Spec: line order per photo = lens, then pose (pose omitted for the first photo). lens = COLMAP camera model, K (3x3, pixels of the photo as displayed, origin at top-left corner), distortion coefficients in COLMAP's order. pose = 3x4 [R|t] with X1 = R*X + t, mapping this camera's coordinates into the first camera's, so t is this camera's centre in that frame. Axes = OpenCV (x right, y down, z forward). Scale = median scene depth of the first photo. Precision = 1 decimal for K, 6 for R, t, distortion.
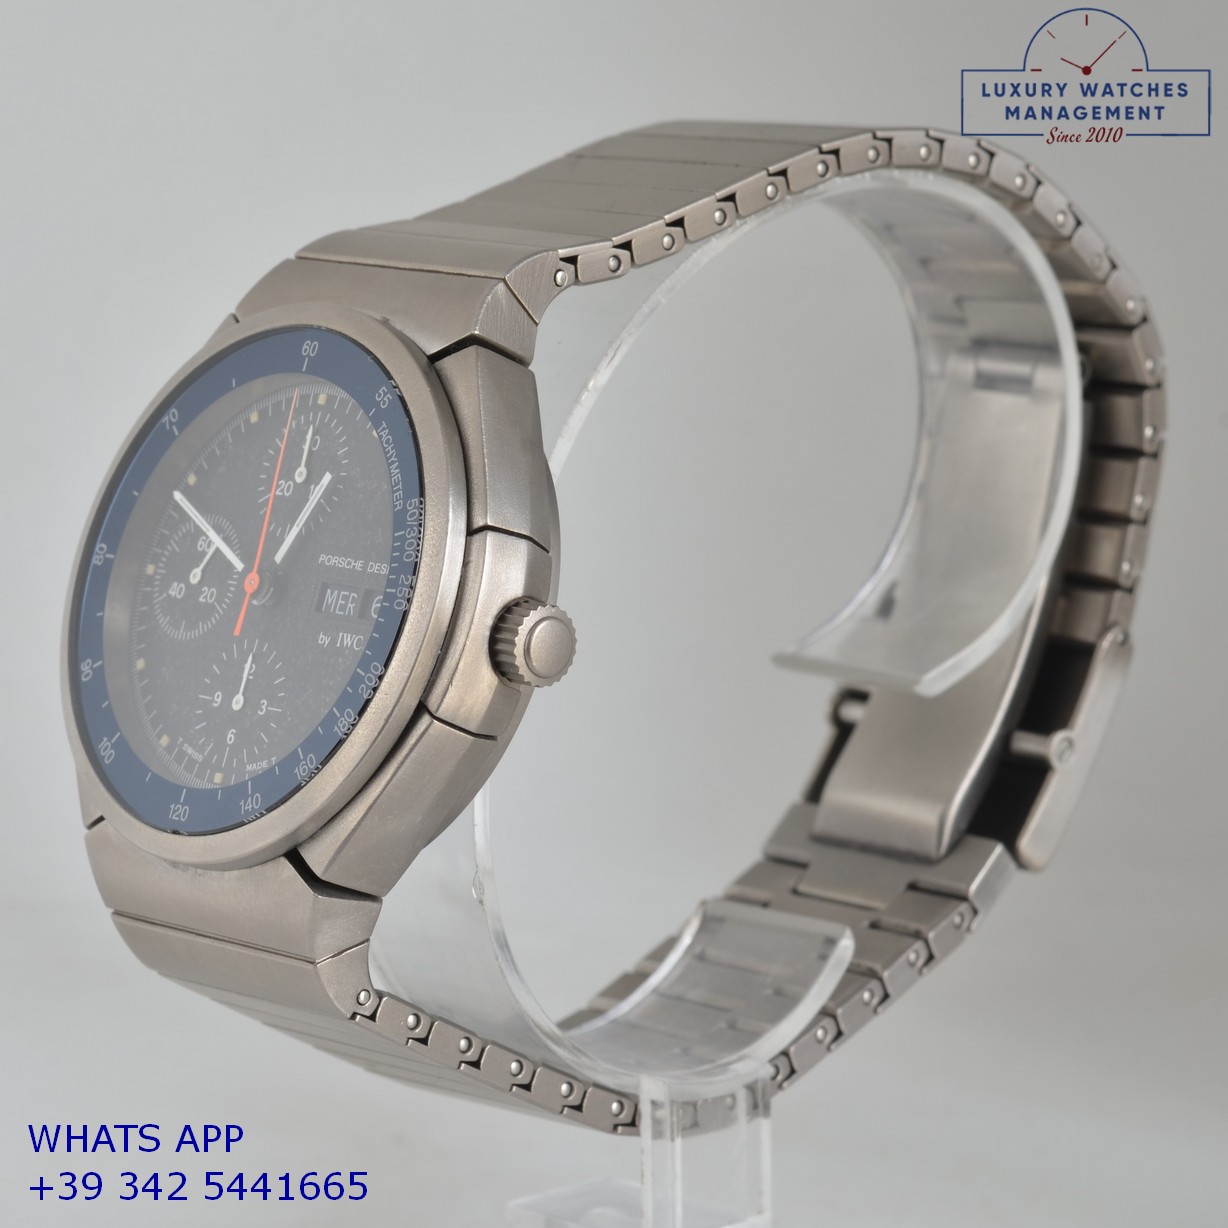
lens RADIAL K [[5336.3, 0, 614.0], [0, 5336.3, 614.0], [0, 0, 1]] dist [-0.067632, -6.097100]
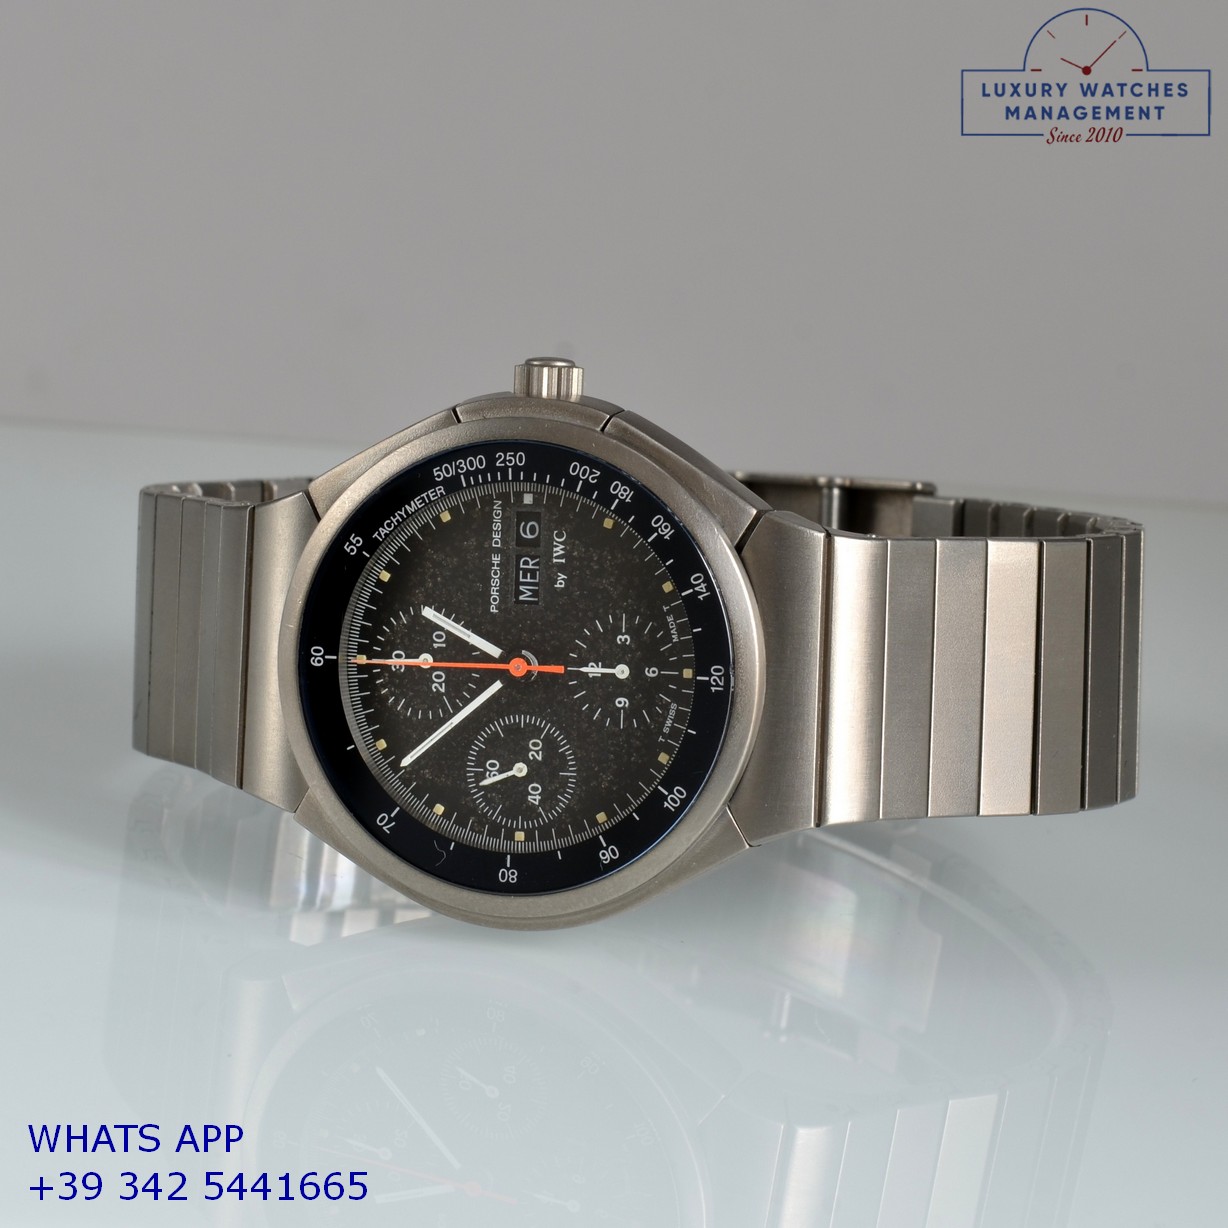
lens RADIAL K [[5336.3, 0, 614.0], [0, 5336.3, 614.0], [0, 0, 1]] dist [-0.067632, -6.097100]
pose [[-0.047404, -0.714752, 0.697770, -0.868081], [0.997014, -0.076491, -0.010620, 0.028039], [0.060963, 0.695183, 0.716243, 0.162354]]
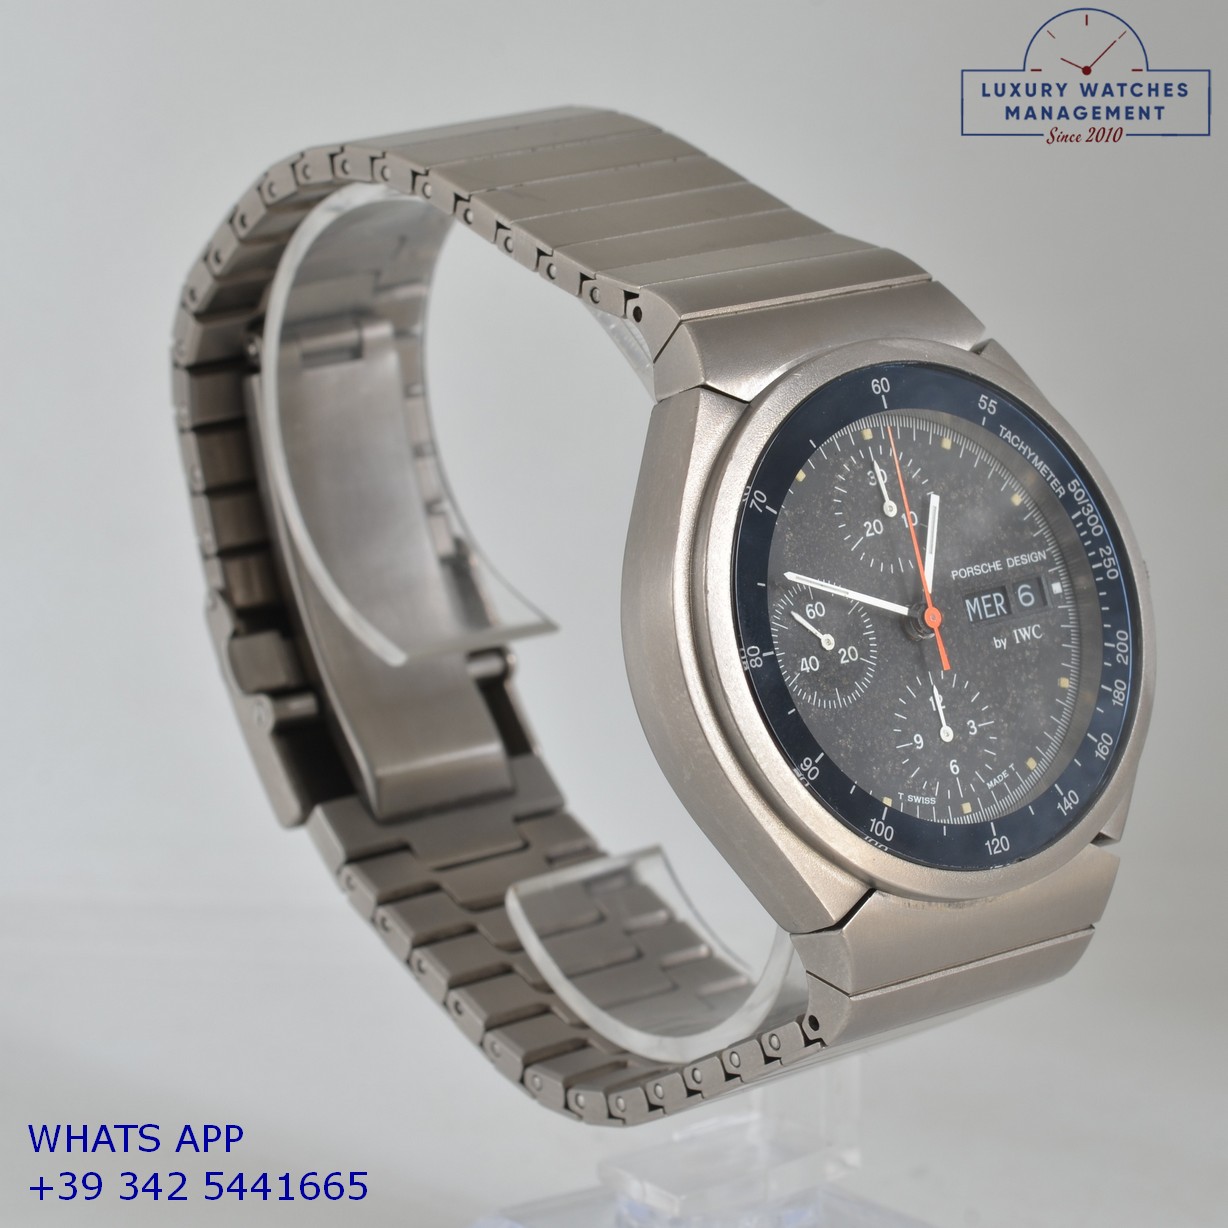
lens RADIAL K [[5336.3, 0, 614.0], [0, 5336.3, 614.0], [0, 0, 1]] dist [-0.067632, -6.097100]
pose [[0.070923, -0.243320, 0.967350, -1.056389], [0.178523, 0.957230, 0.227685, -0.249093], [-0.981376, 0.156546, 0.111328, 0.944362]]
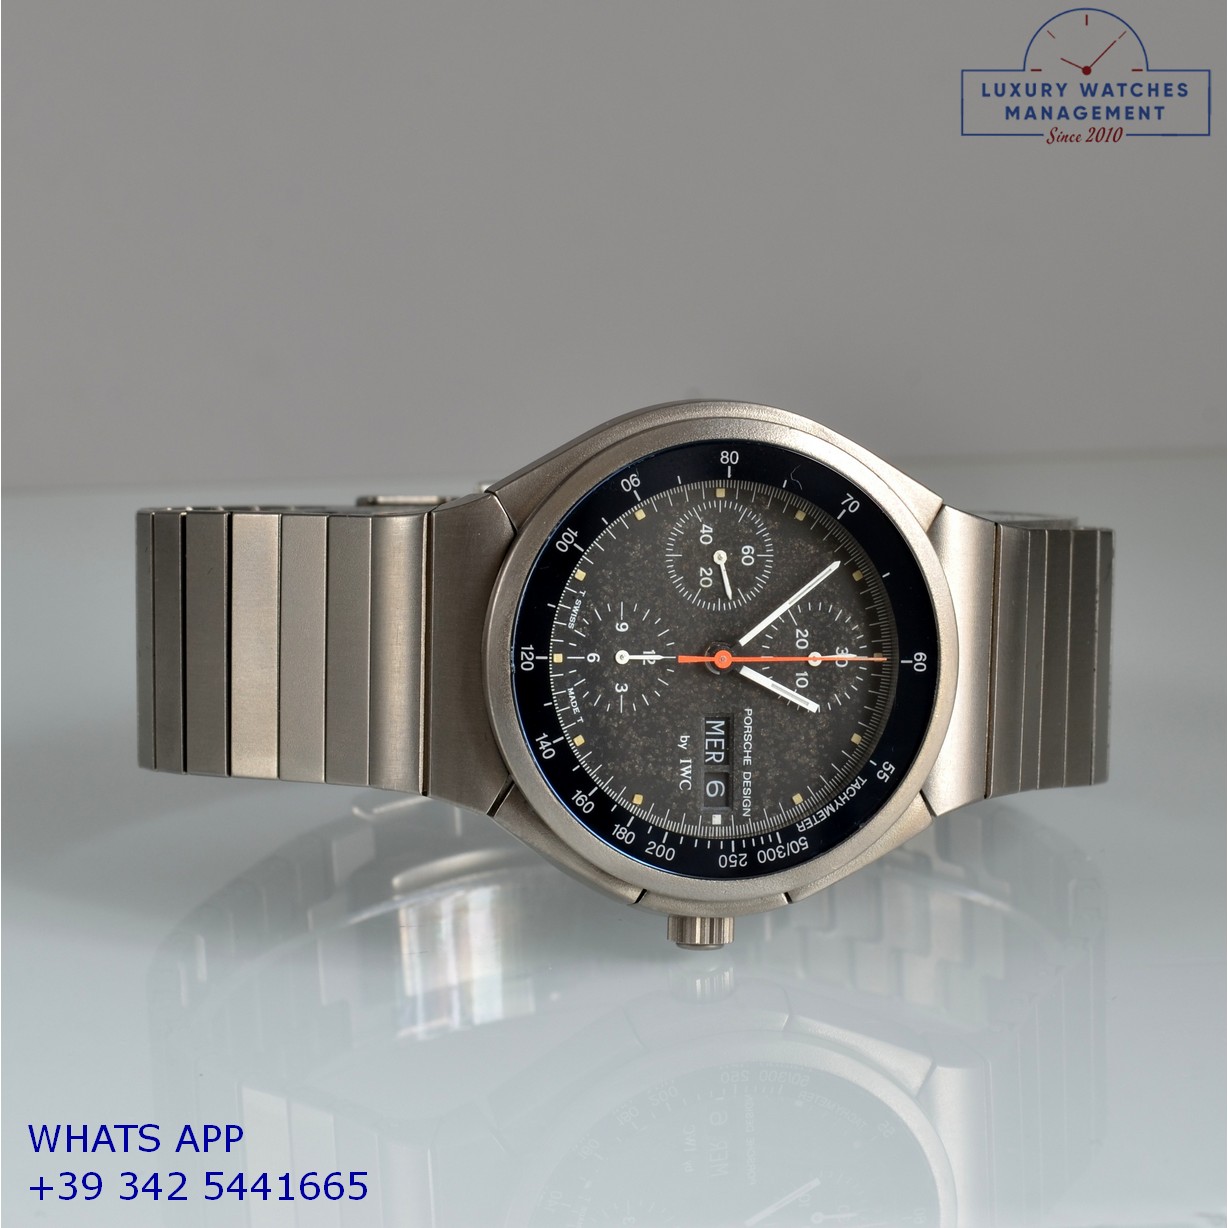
lens RADIAL K [[5336.3, 0, 614.0], [0, 5336.3, 614.0], [0, 0, 1]] dist [-0.067632, -6.097100]
pose [[0.099840, 0.642102, 0.760090, -0.986540], [-0.994403, 0.090934, 0.053799, -0.046870], [-0.034574, -0.761207, 0.647587, 0.231493]]
